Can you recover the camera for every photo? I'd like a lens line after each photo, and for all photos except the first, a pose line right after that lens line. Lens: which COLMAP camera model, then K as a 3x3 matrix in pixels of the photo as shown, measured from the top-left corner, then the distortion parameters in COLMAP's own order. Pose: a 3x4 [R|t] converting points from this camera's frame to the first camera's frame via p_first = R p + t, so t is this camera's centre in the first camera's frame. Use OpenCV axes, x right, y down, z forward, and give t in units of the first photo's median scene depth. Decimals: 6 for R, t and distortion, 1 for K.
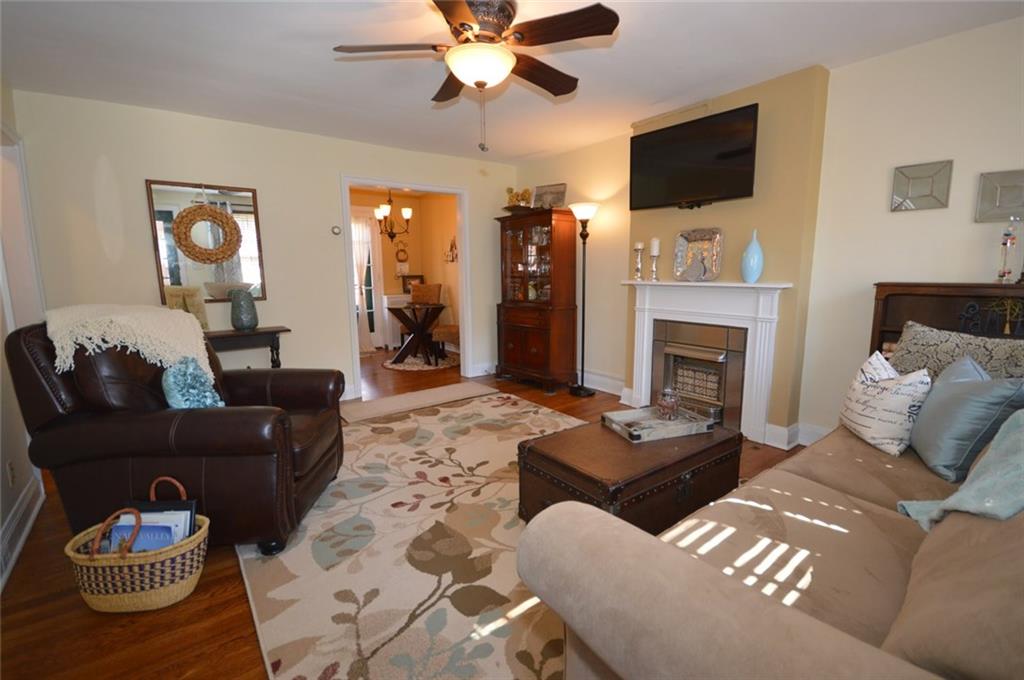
lens RADIAL K [[452.5, 0, 512.0], [0, 452.5, 340.0], [0, 0, 1]] dist [0.011489, -0.015929]
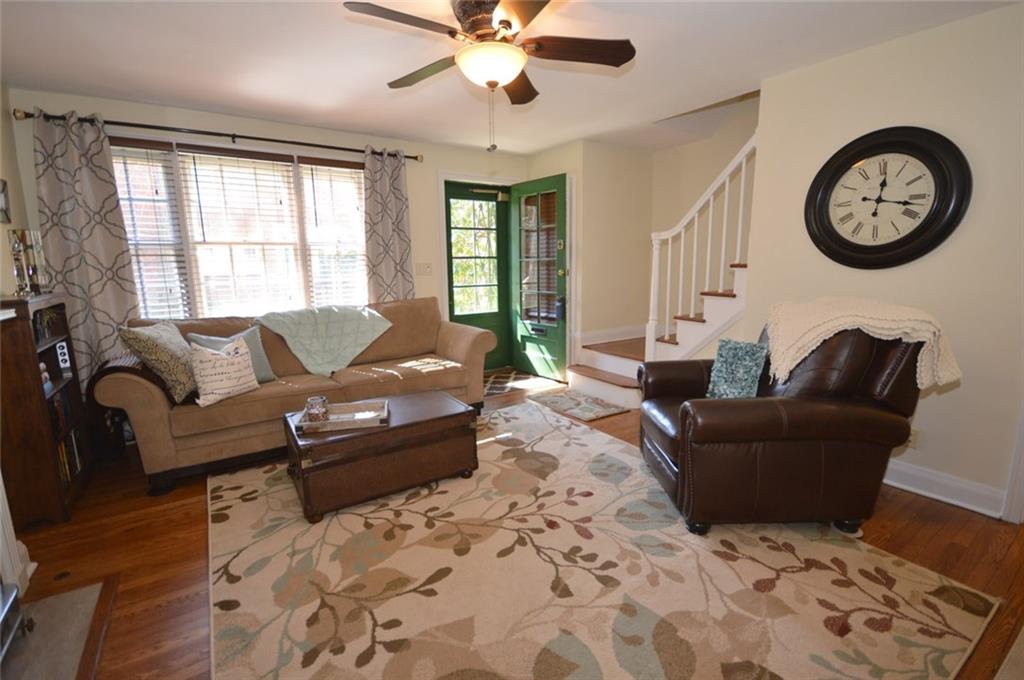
lens RADIAL K [[452.5, 0, 512.0], [0, 452.5, 340.0], [0, 0, 1]] dist [0.011489, -0.015929]
pose [[-0.997922, 0.011813, 0.063345, -0.124849], [0.031477, 0.947147, 0.319251, -0.264902], [-0.056226, 0.320581, -0.945551, 1.585005]]
